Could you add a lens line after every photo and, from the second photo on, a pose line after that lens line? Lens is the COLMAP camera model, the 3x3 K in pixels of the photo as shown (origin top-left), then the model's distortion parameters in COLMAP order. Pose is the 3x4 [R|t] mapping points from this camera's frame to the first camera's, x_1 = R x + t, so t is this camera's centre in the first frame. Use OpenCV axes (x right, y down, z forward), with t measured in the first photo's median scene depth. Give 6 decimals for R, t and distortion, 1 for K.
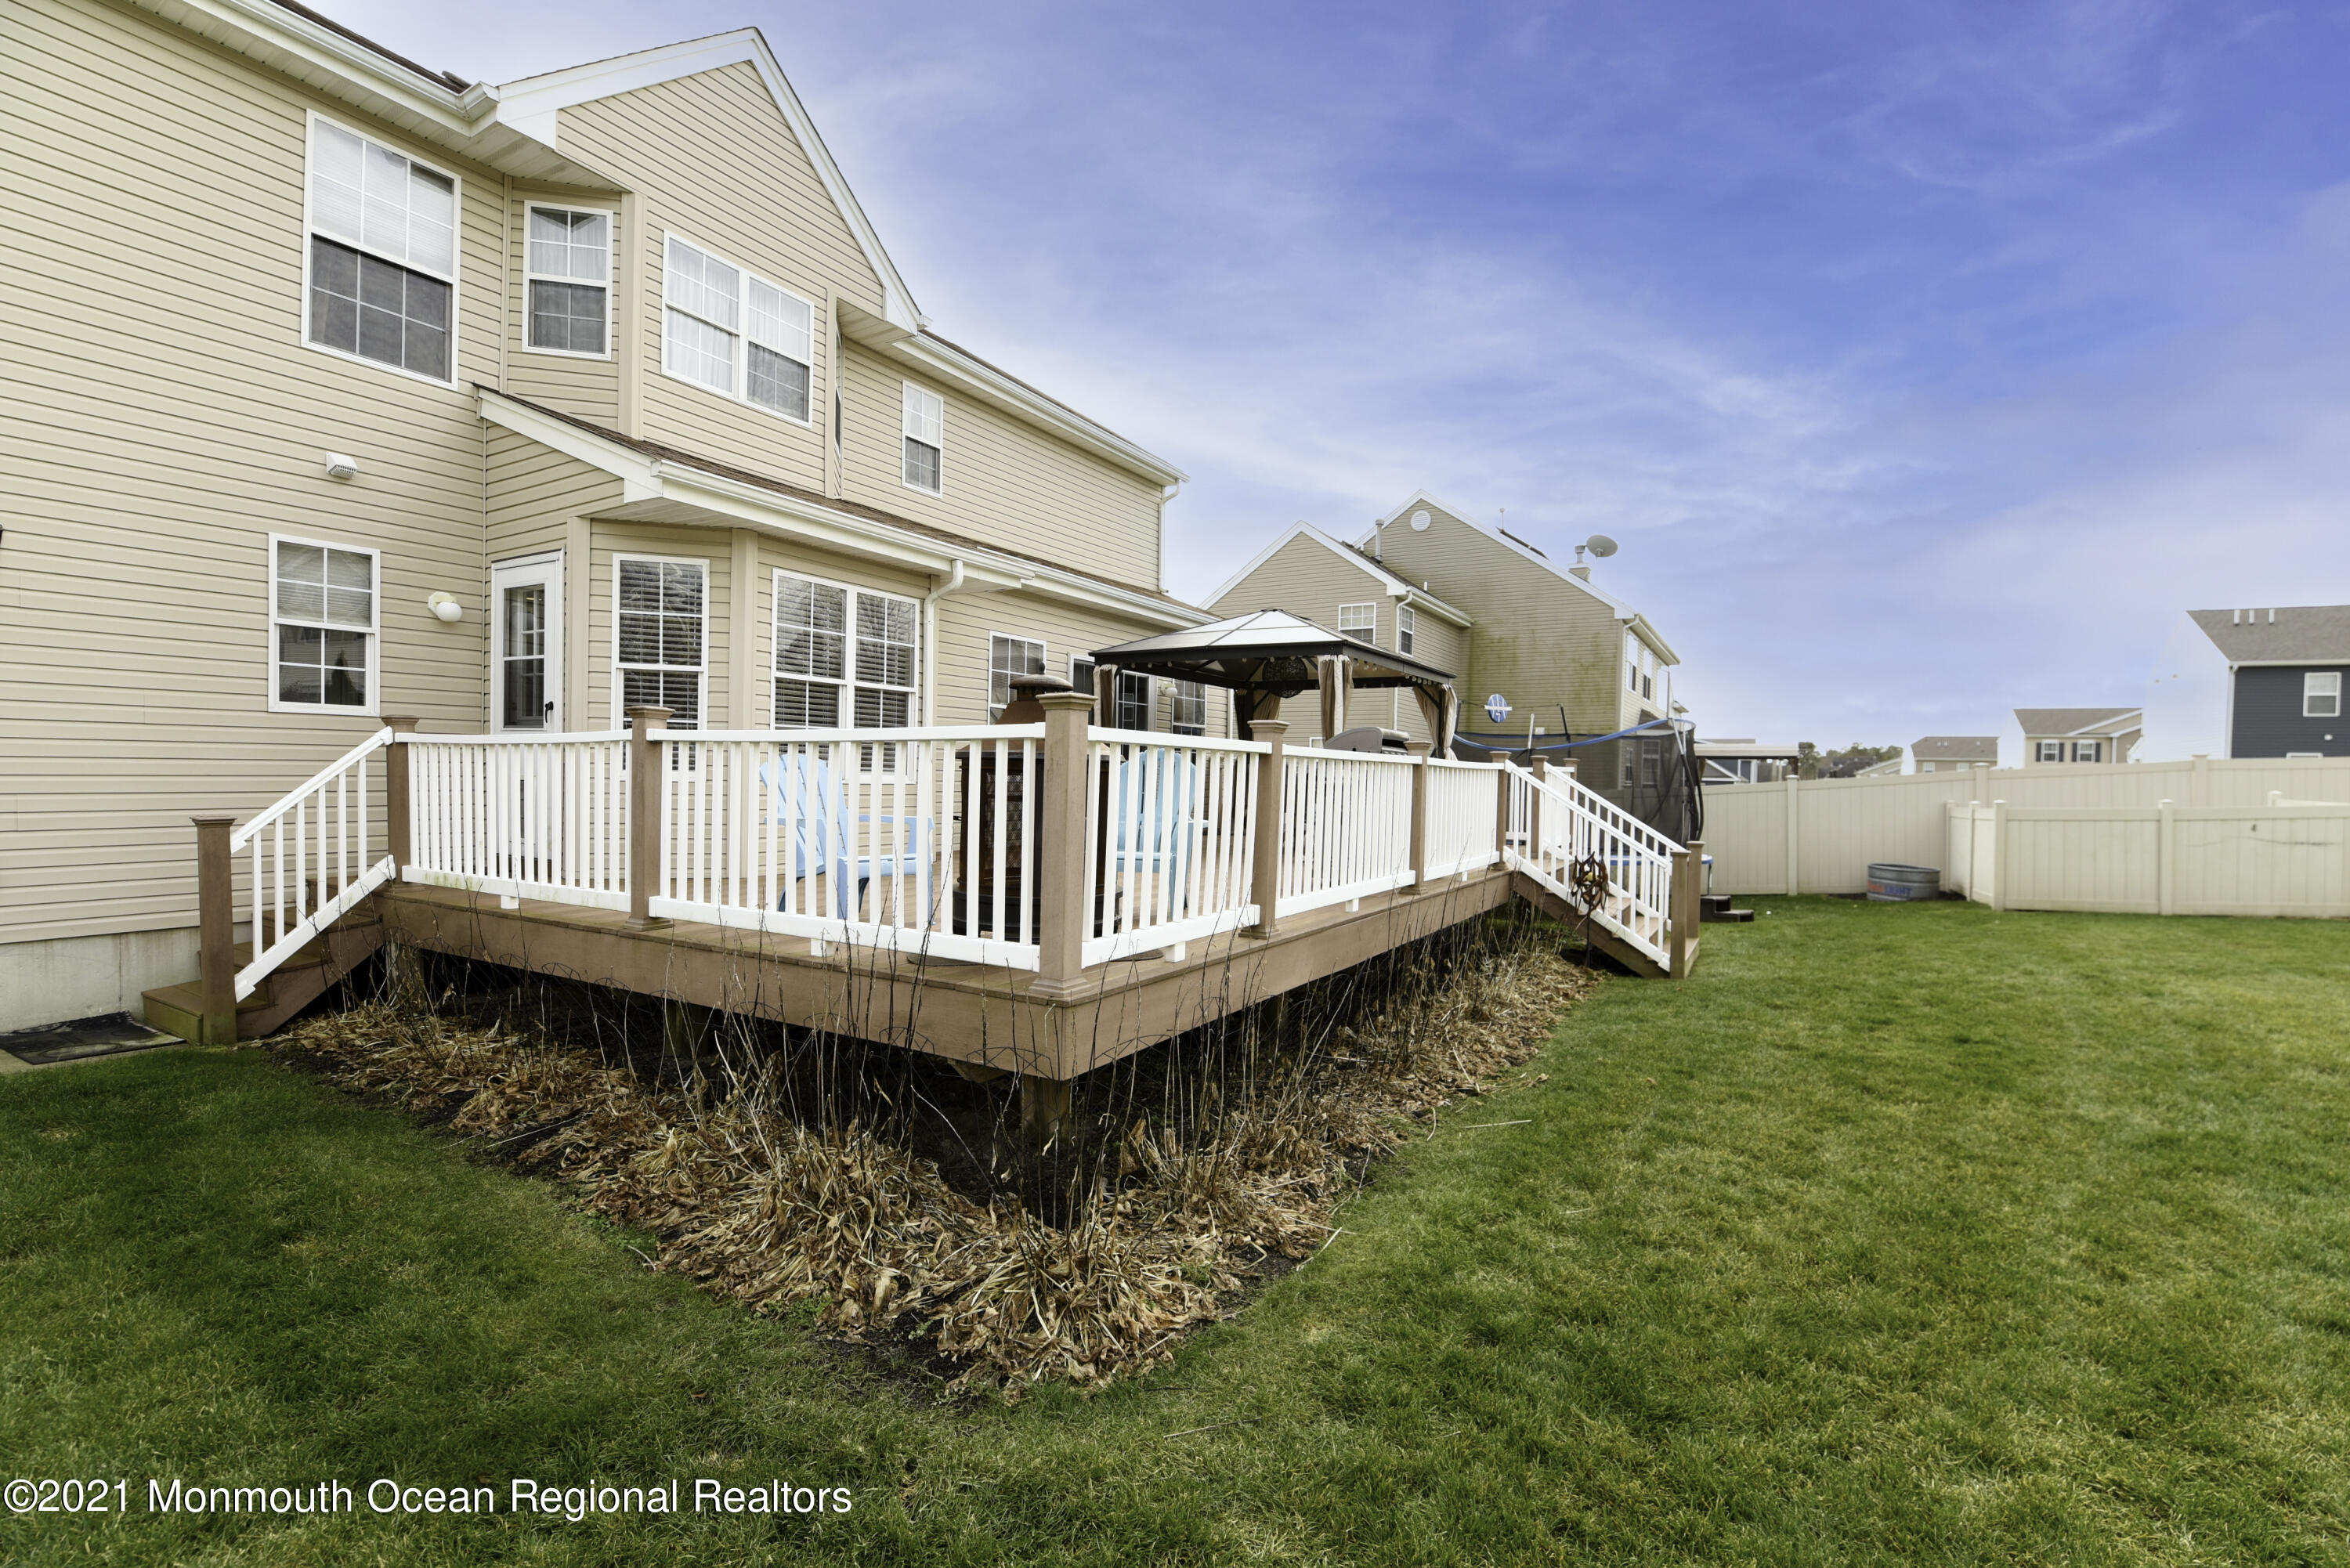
lens RADIAL K [[1014.3, 0, 1175.0], [0, 1014.3, 784.0], [0, 0, 1]] dist [-0.009272, -0.000763]
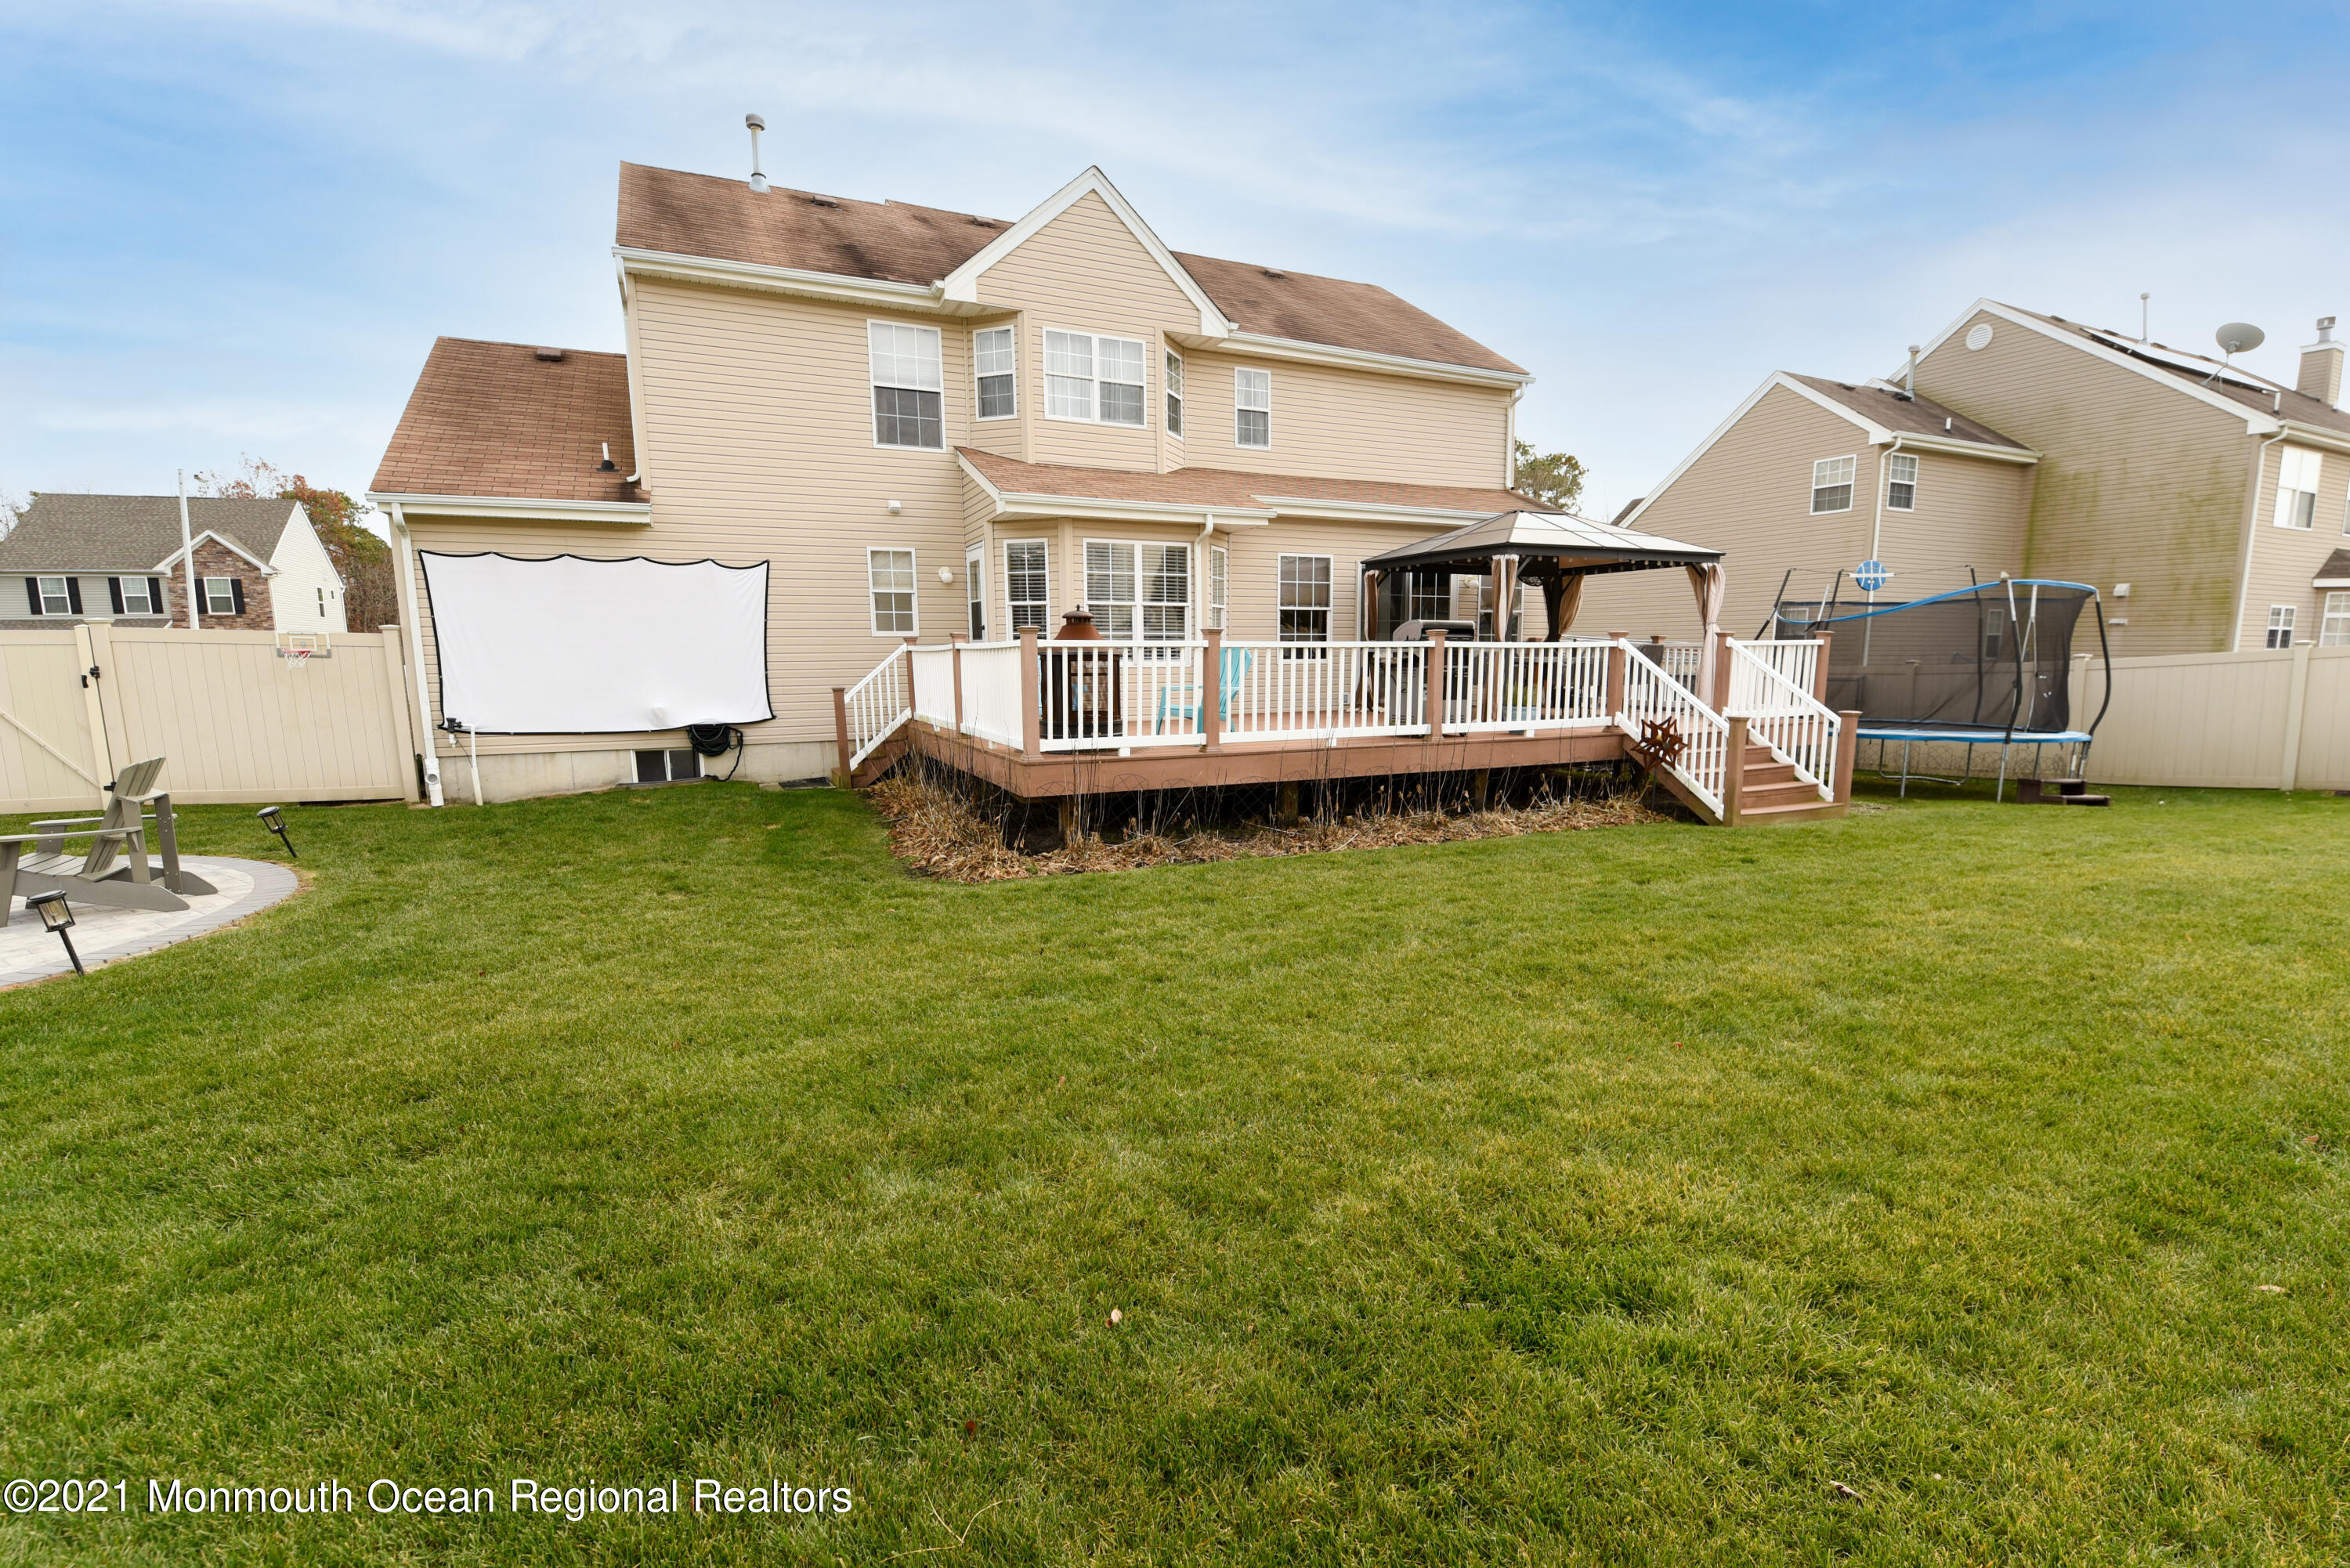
lens RADIAL K [[1033.1, 0, 1186.0], [0, 1033.1, 793.7], [0, 0, 1]] dist [-0.002059, -0.009430]
pose [[0.824114, 0.053447, -0.563897, 0.662303], [0.016108, 0.992924, 0.117652, 0.006692], [0.566195, -0.106042, 0.817422, -0.309709]]
